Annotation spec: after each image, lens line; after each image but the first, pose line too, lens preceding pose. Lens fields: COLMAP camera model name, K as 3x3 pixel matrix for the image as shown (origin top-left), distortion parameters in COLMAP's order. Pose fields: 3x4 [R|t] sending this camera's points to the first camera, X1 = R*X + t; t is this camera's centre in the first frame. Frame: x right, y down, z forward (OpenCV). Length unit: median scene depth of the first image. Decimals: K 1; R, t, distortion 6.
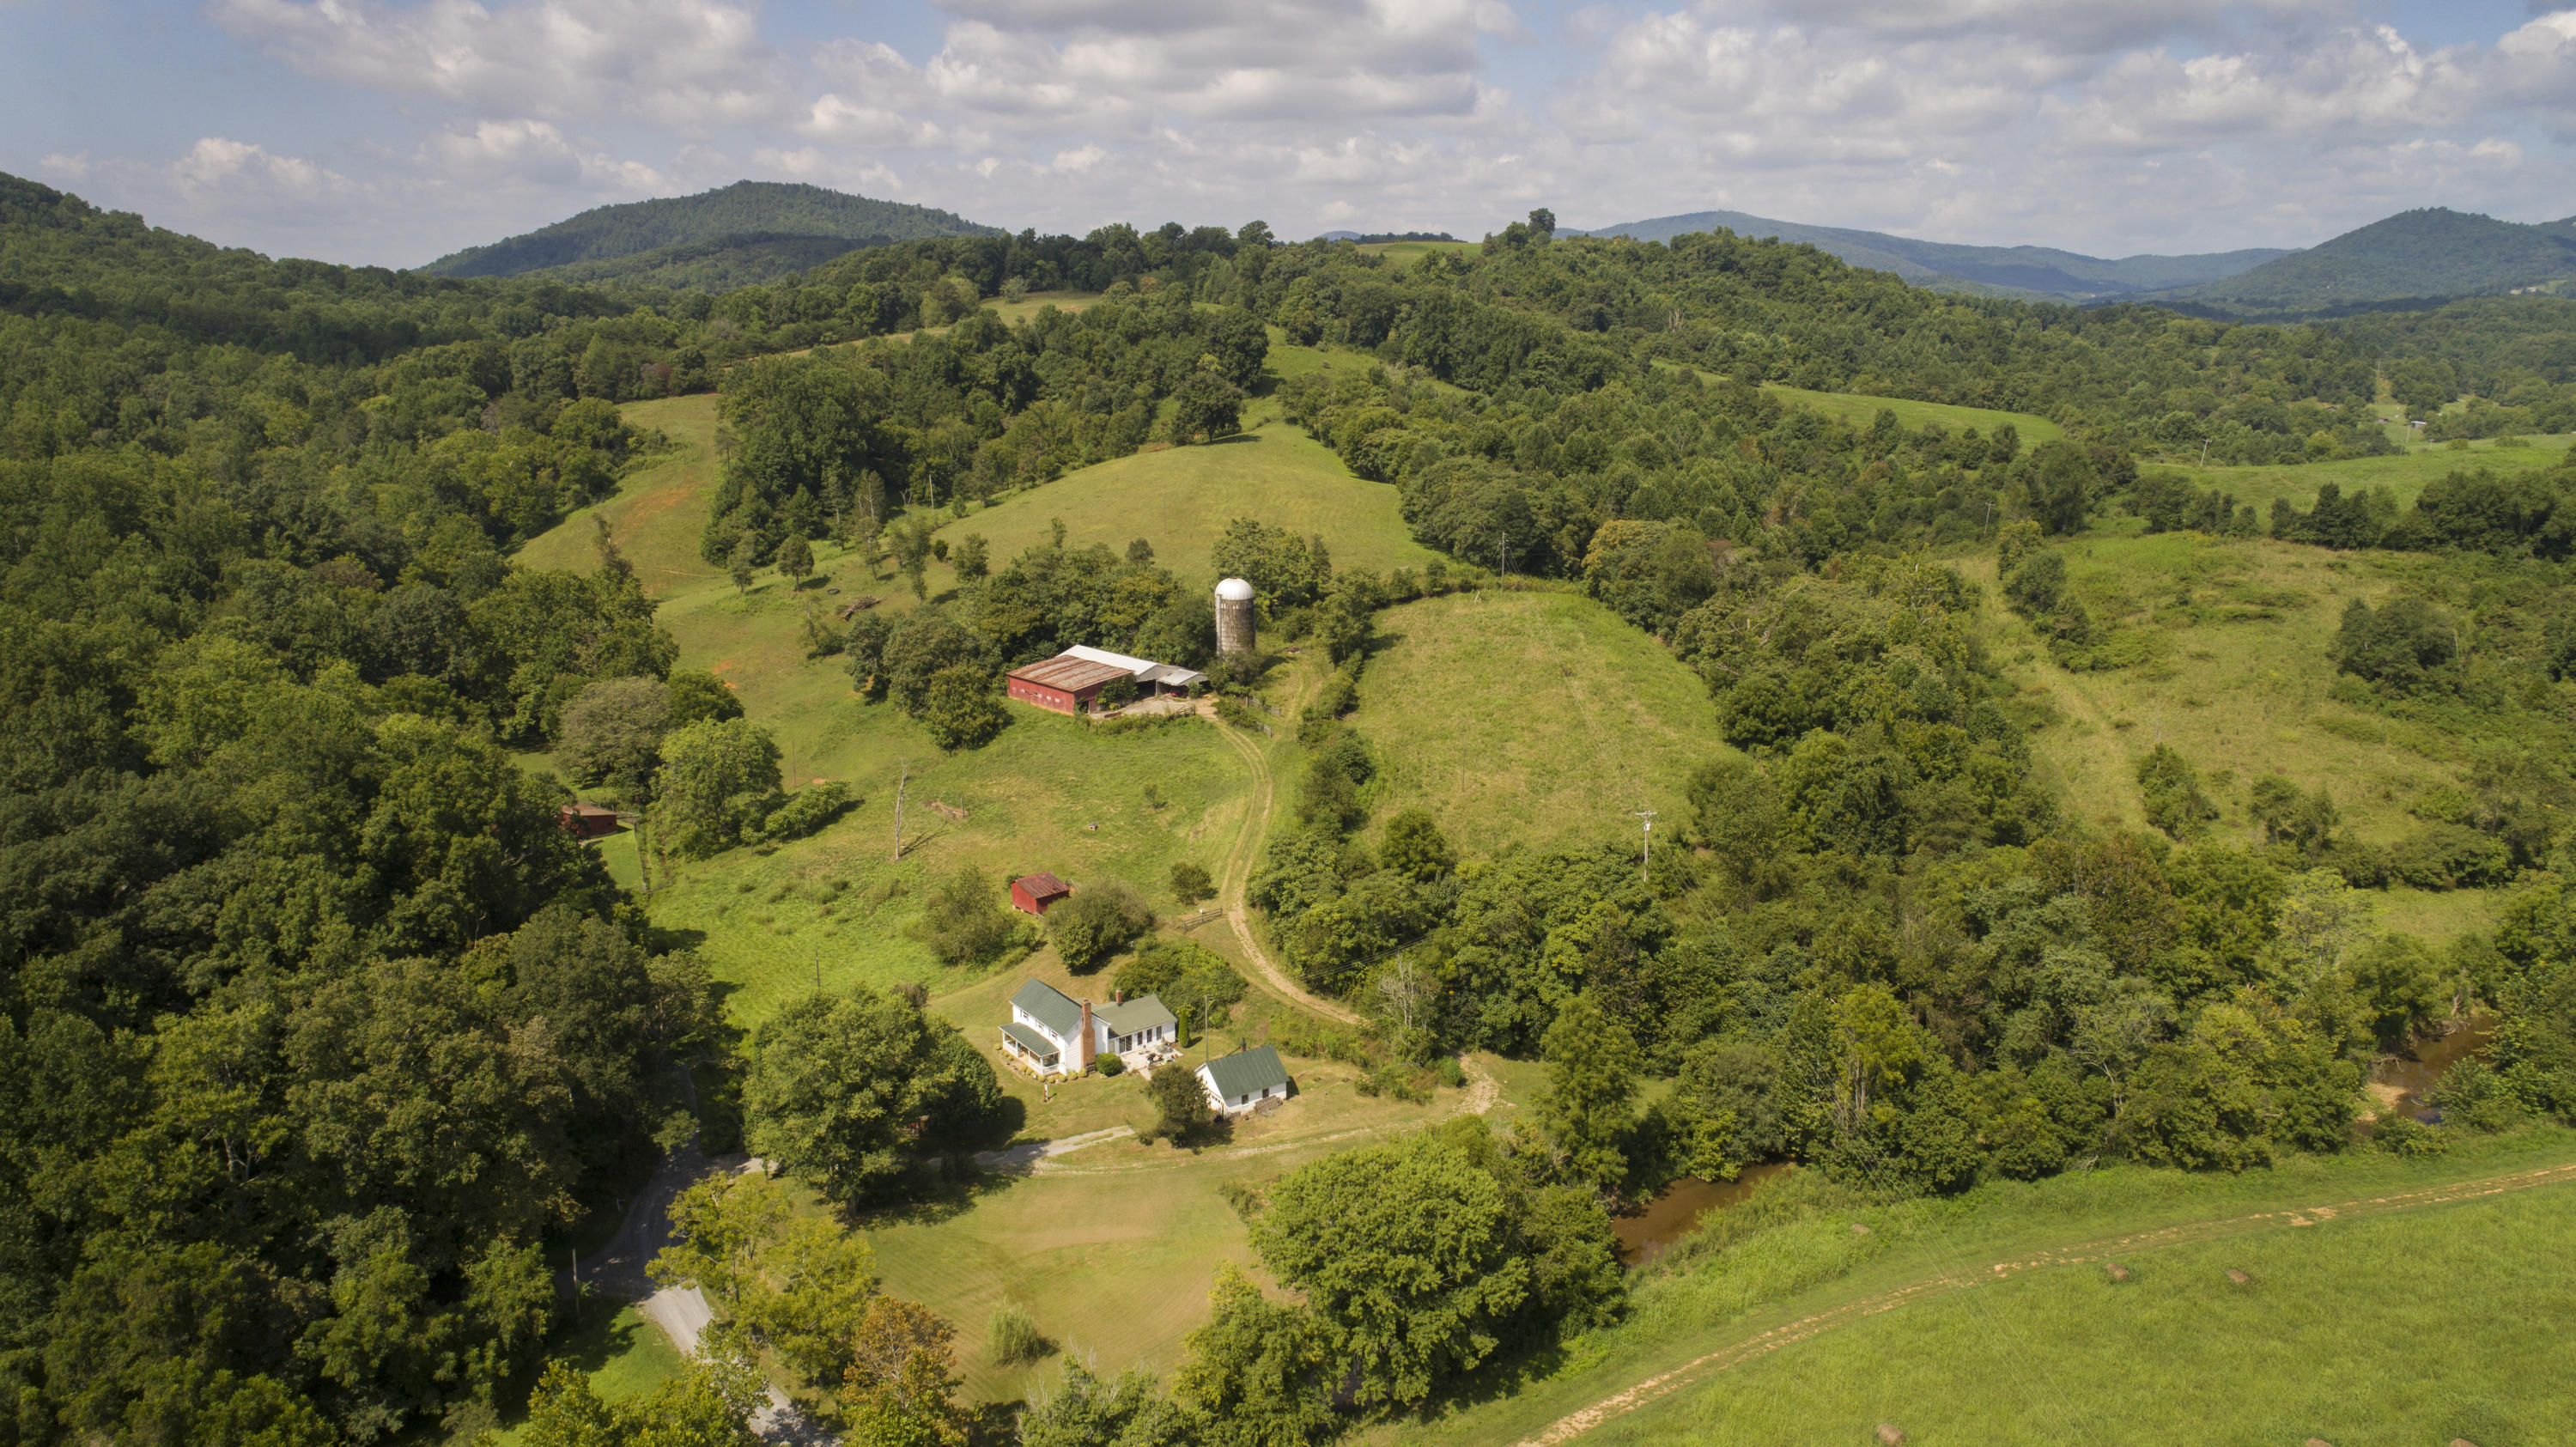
lens RADIAL K [[1741.5, 0, 1288.0], [0, 1741.5, 723.5], [0, 0, 1]] dist [-0.012586, 0.007321]
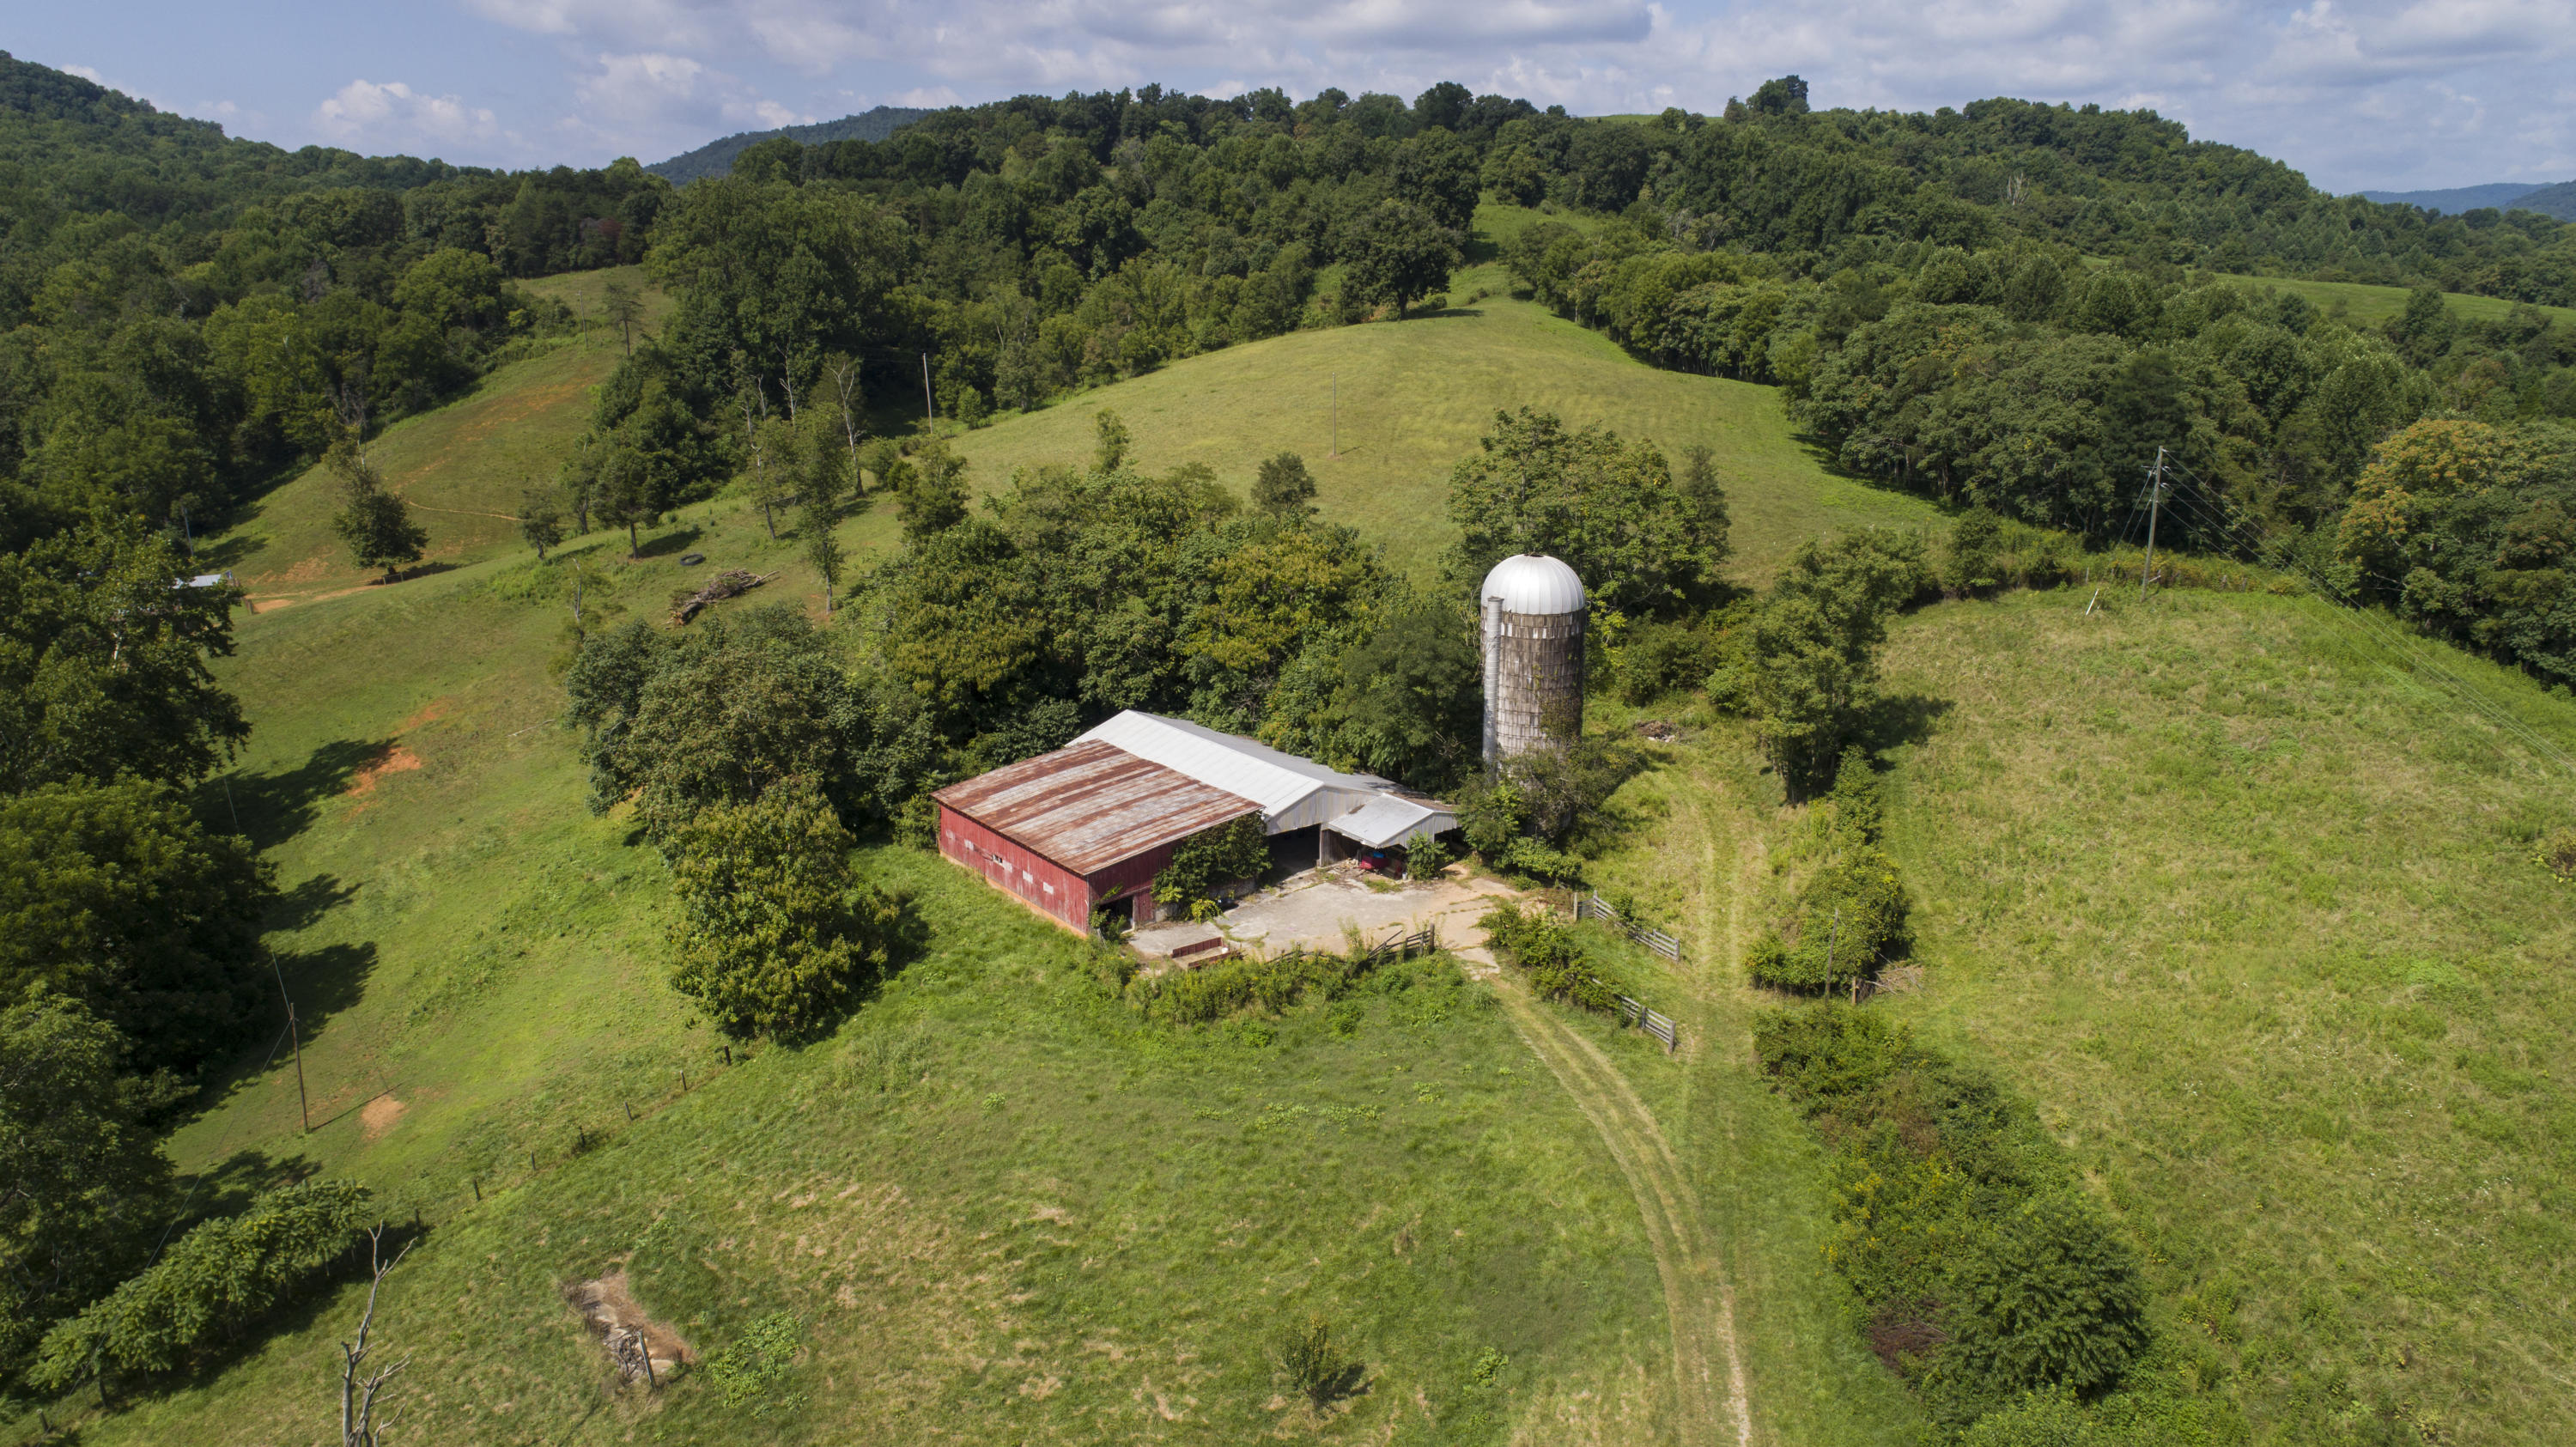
lens RADIAL K [[1741.5, 0, 1288.0], [0, 1741.5, 723.5], [0, 0, 1]] dist [-0.012586, 0.007321]
pose [[0.996471, 0.021162, -0.081224, -0.044482], [-0.018815, 0.999386, 0.029551, -0.048581], [0.081799, -0.027918, 0.996258, 0.528016]]
